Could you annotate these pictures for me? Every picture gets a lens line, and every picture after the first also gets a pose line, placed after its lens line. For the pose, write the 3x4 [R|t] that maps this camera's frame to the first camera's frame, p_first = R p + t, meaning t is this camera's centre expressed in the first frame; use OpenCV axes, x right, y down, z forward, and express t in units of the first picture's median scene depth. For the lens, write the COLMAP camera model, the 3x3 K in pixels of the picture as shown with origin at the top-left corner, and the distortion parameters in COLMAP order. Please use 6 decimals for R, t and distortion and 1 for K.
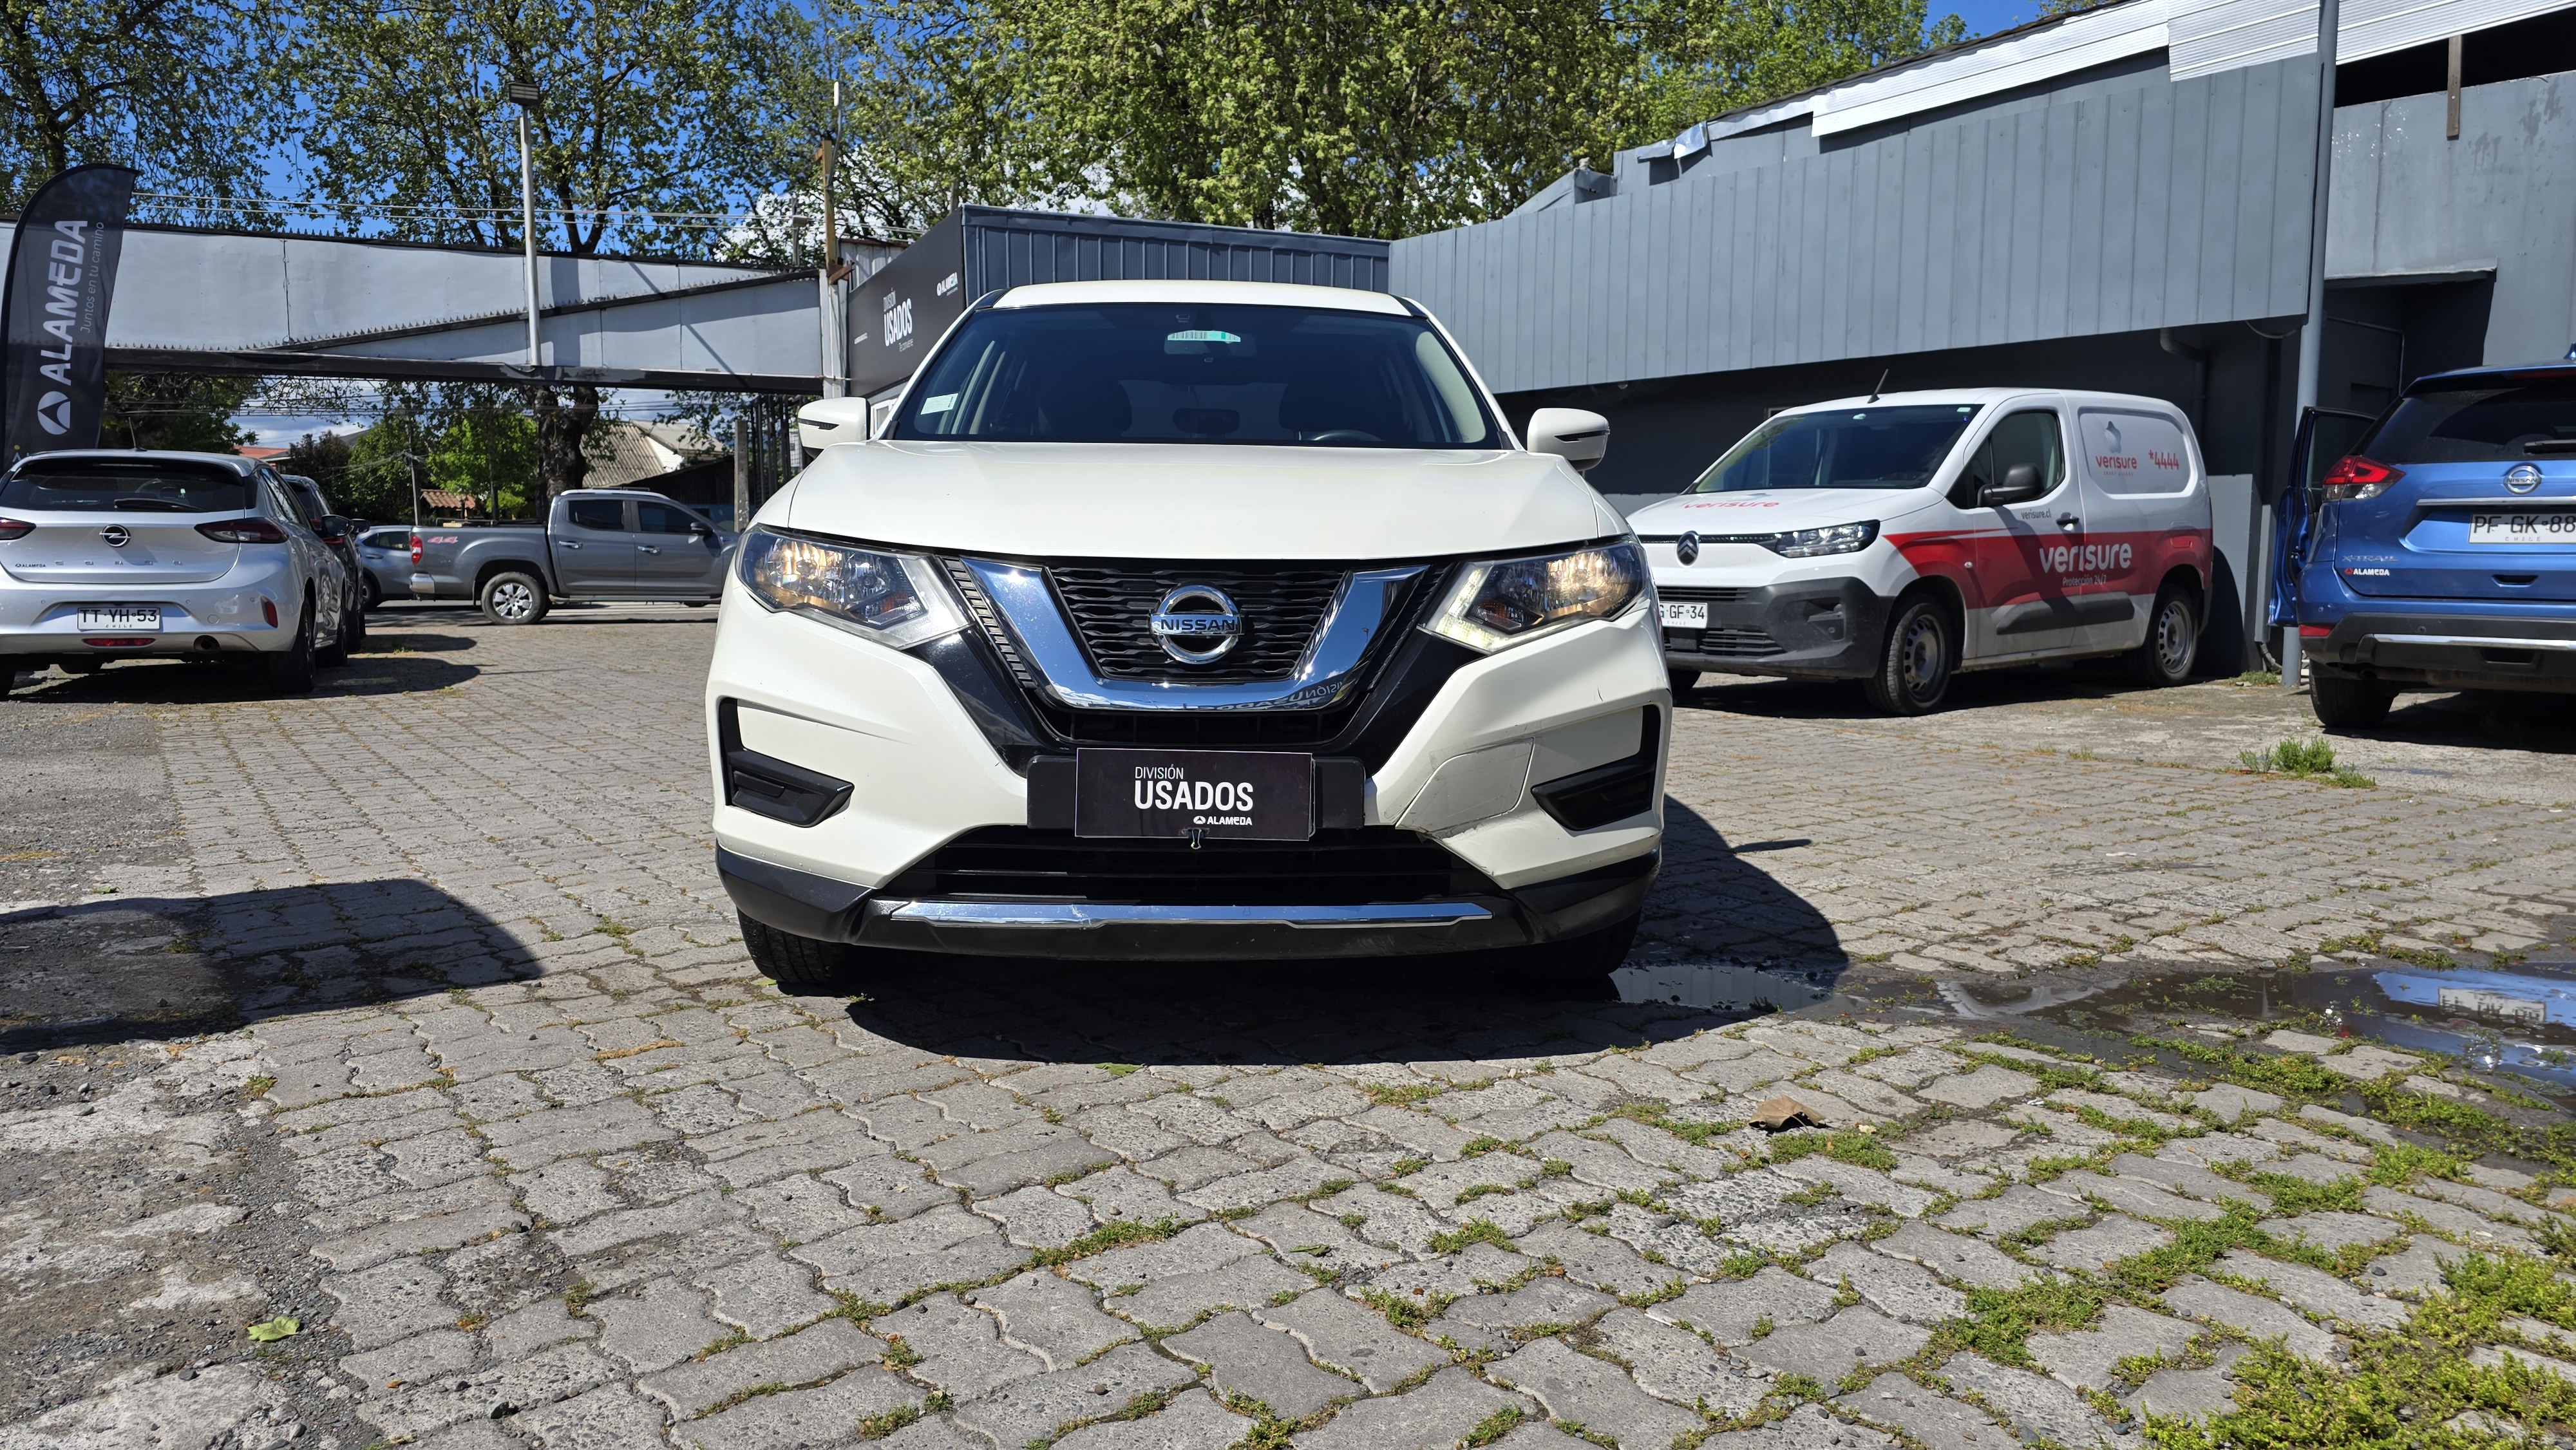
lens RADIAL K [[1747.1, 0, 1301.6], [0, 1747.1, 713.5], [0, 0, 1]] dist [0.039819, -0.025983]
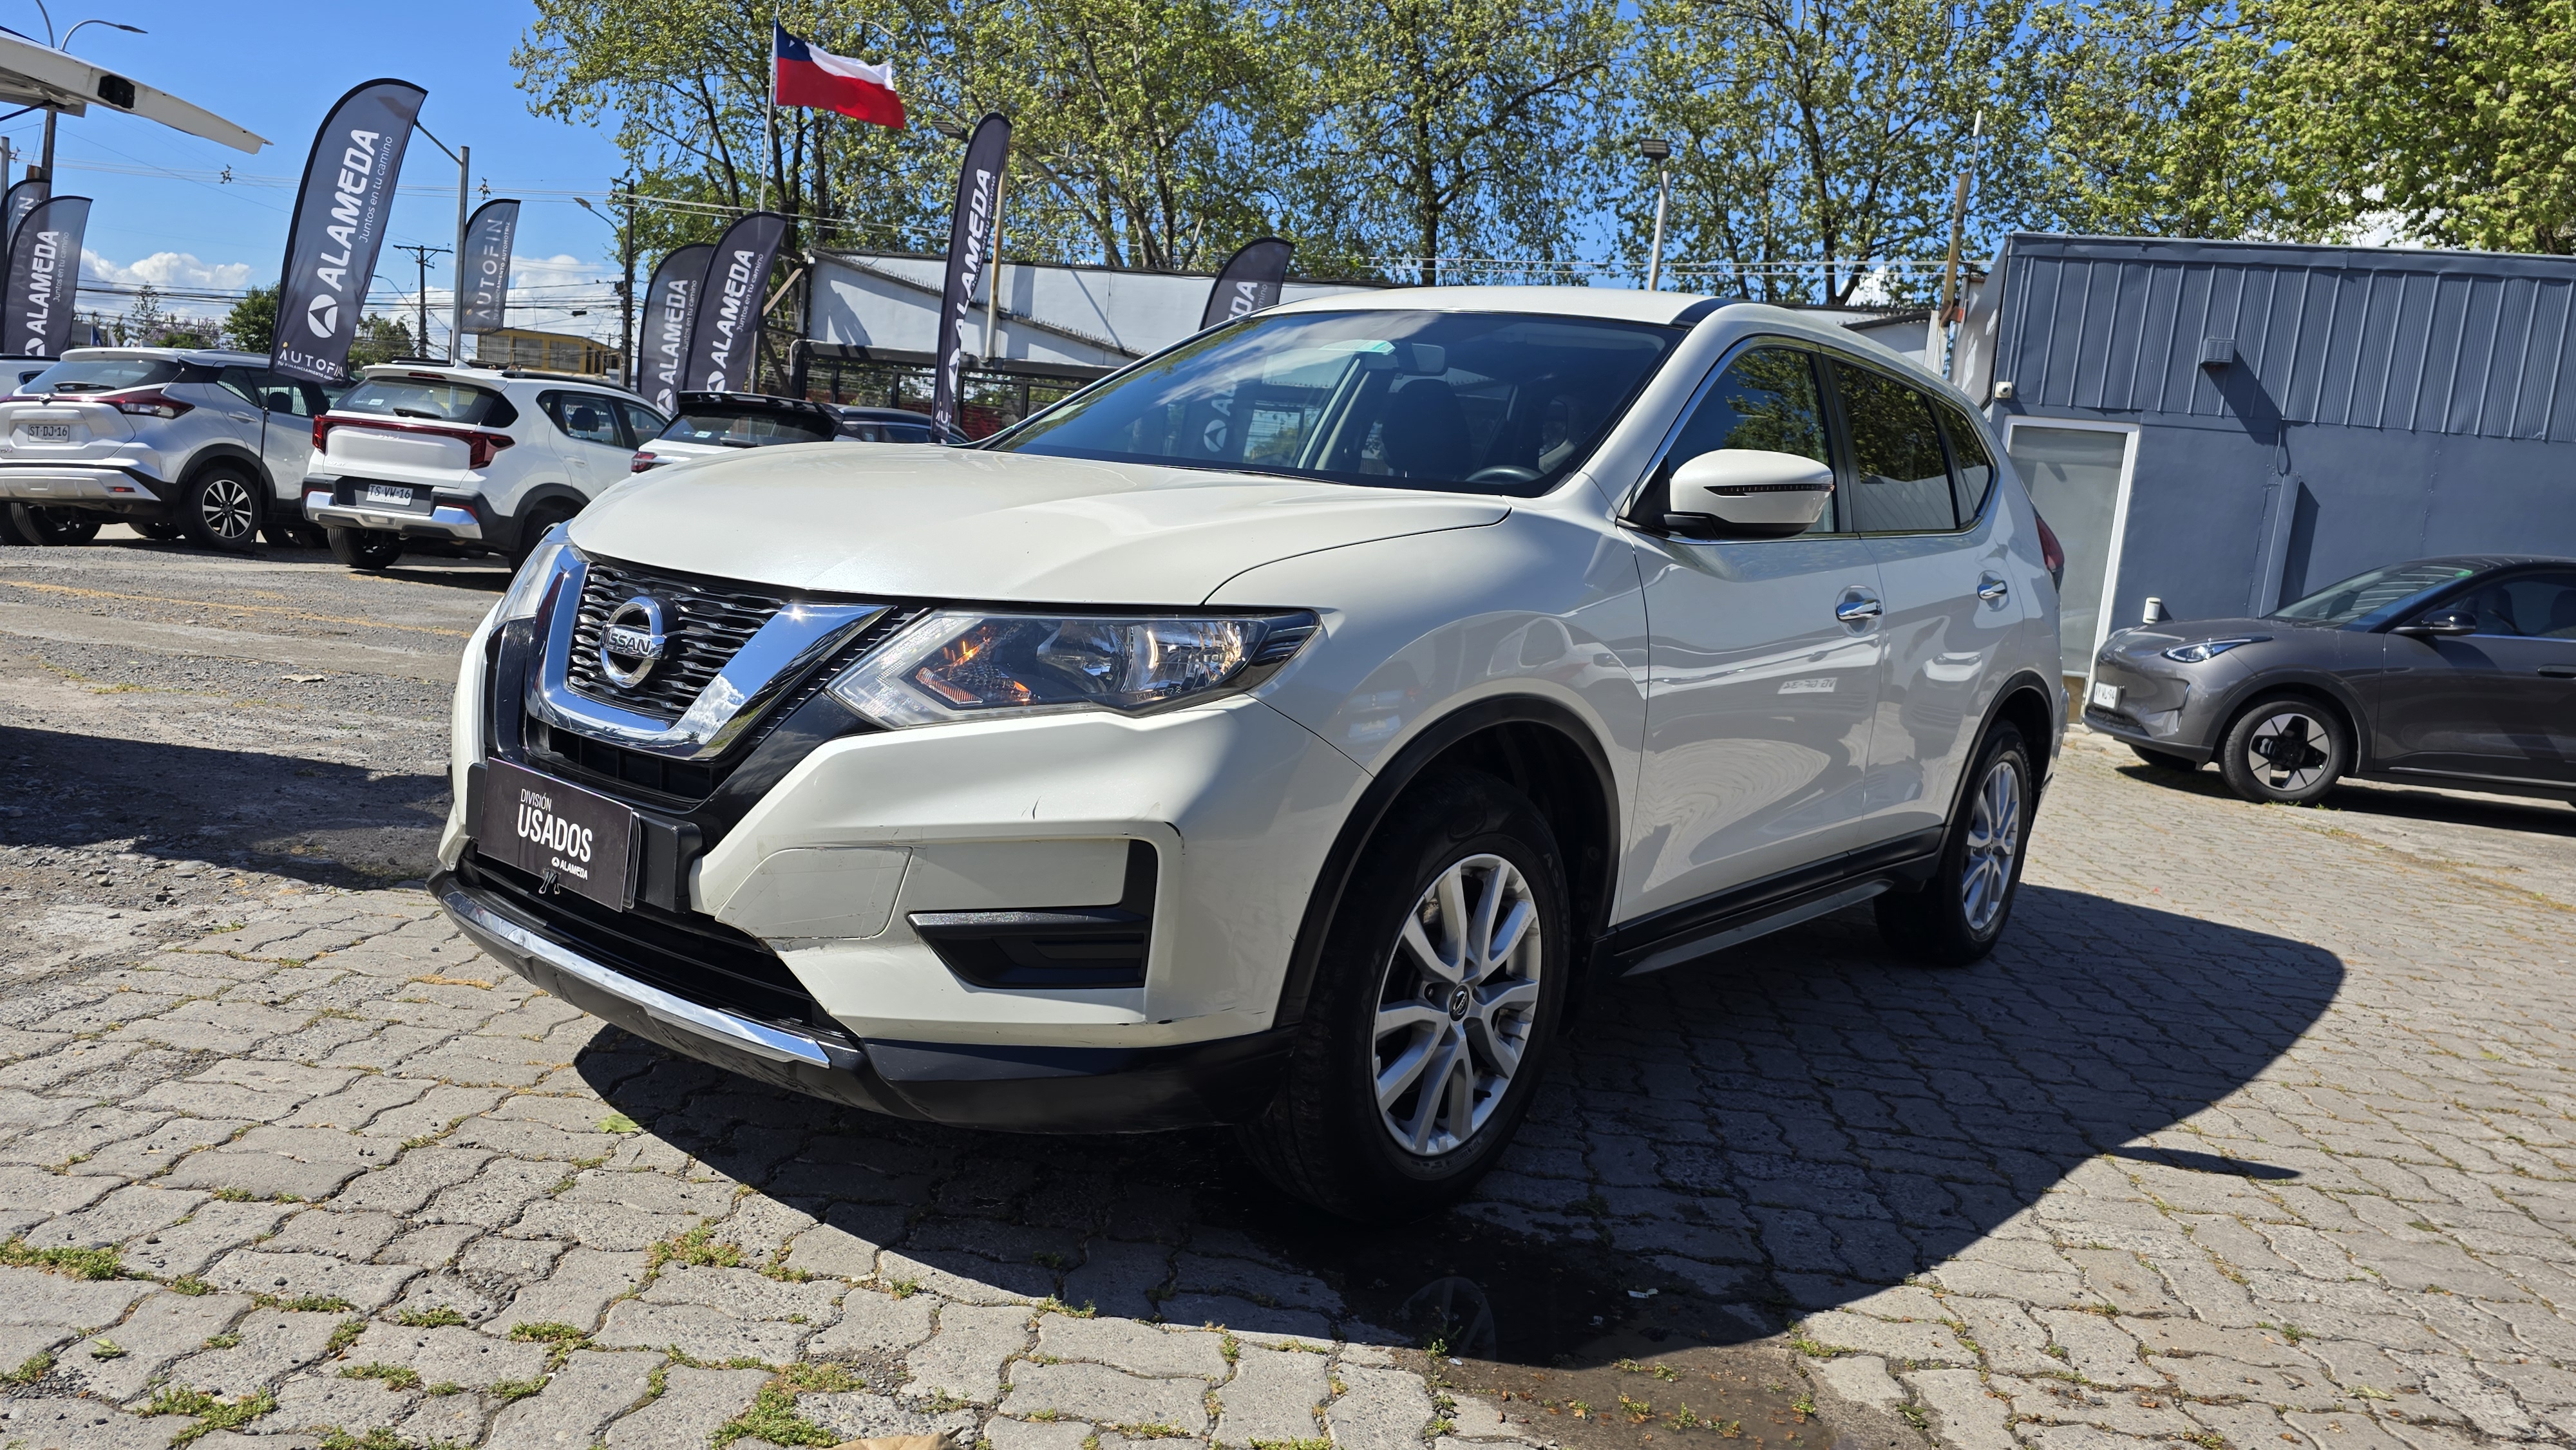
lens RADIAL K [[1747.1, 0, 1296.5], [0, 1747.1, 730.3], [0, 0, 1]] dist [0.039819, -0.025983]
pose [[0.752963, 0.146903, -0.641457, 0.723066], [-0.159463, 0.986444, 0.038727, -0.090394], [0.638450, 0.073129, 0.766181, 0.517449]]
